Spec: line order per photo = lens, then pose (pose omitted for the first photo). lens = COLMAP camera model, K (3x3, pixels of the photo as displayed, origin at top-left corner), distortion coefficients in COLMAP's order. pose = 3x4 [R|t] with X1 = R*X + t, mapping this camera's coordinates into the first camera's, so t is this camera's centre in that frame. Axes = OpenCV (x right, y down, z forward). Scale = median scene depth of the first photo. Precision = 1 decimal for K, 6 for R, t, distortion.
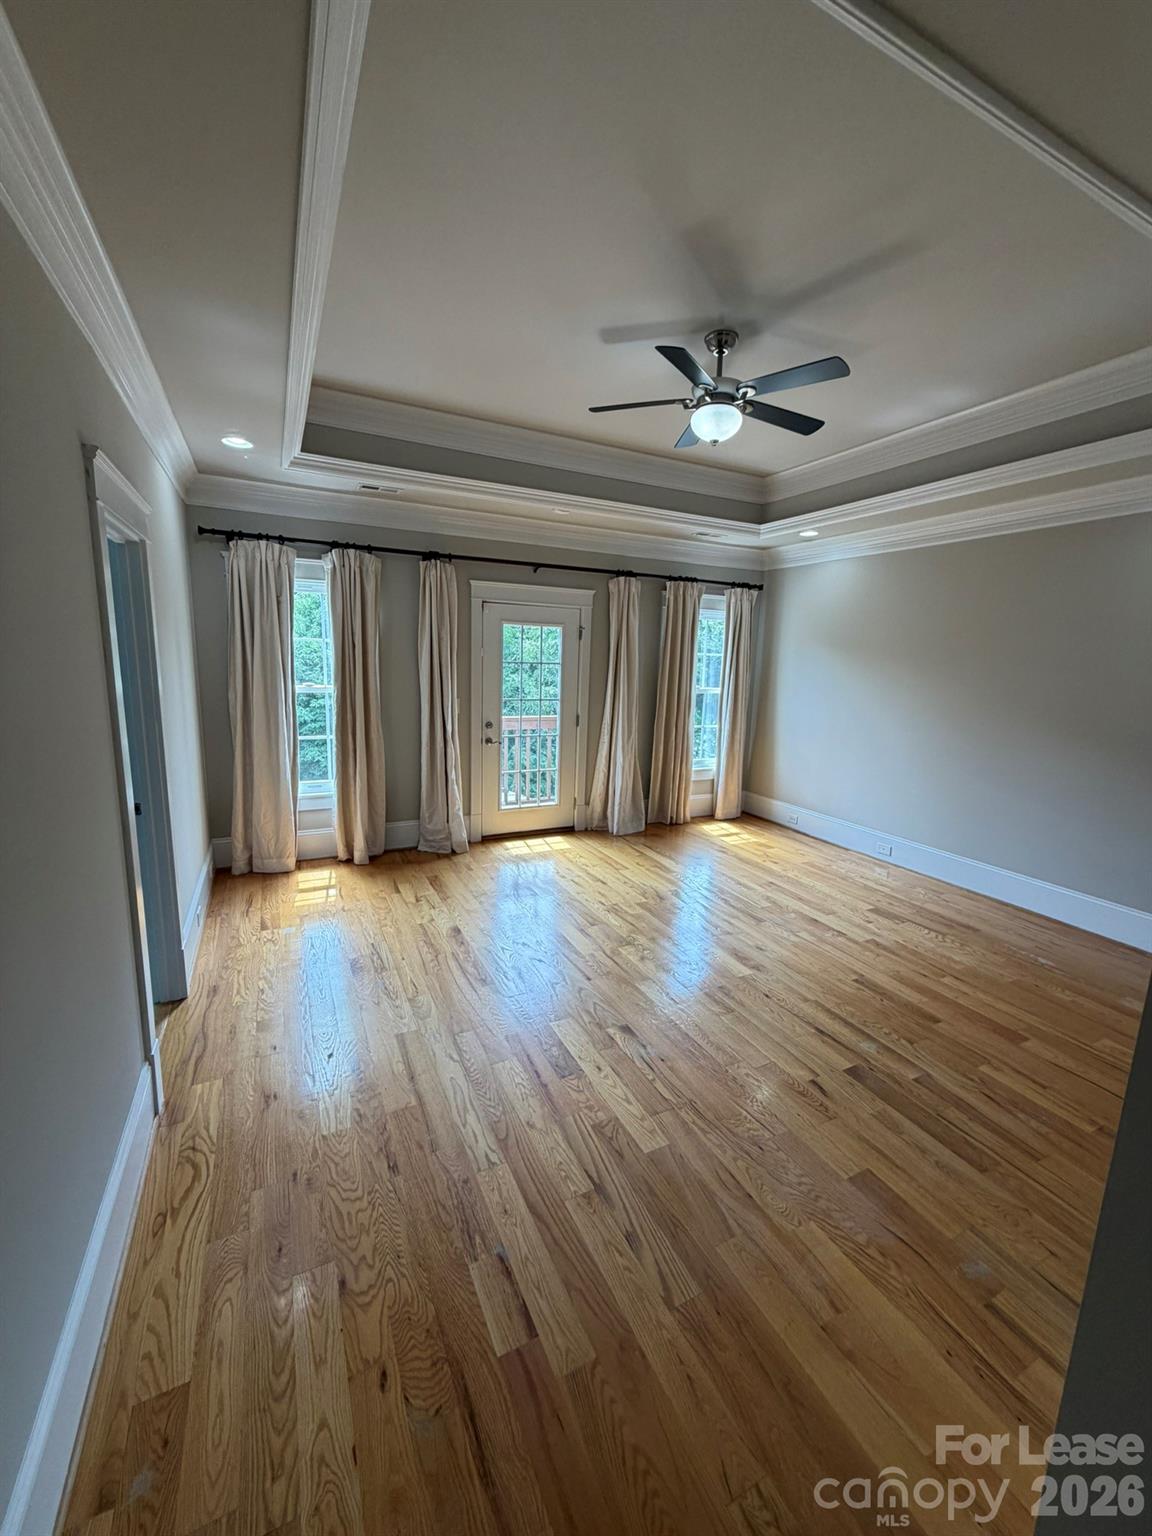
lens RADIAL K [[610.8, 0, 577.6], [0, 610.8, 763.6], [0, 0, 1]] dist [-0.000137, 0.000813]
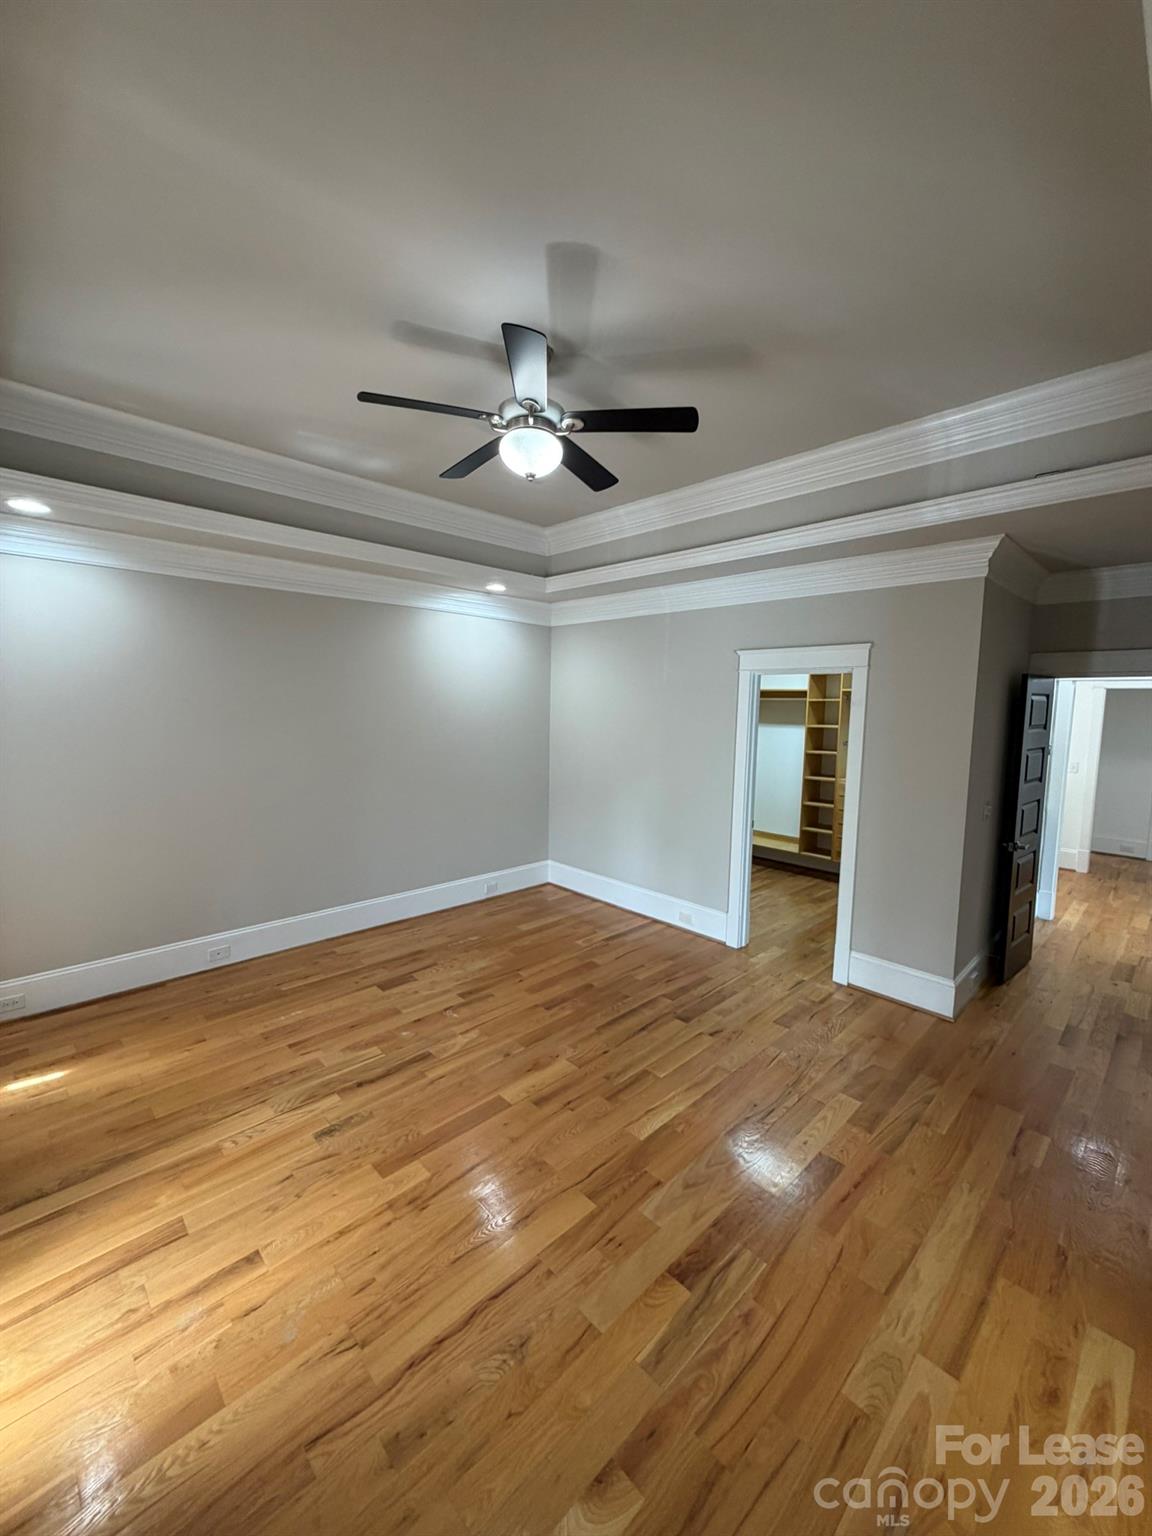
lens RADIAL K [[610.8, 0, 579.2], [0, 610.8, 760.9], [0, 0, 1]] dist [-0.000137, 0.000813]
pose [[-0.307945, -0.123541, 0.943349, -0.643060], [0.138606, 0.975129, 0.172949, -0.314297], [-0.941253, 0.184013, -0.283163, 1.327737]]
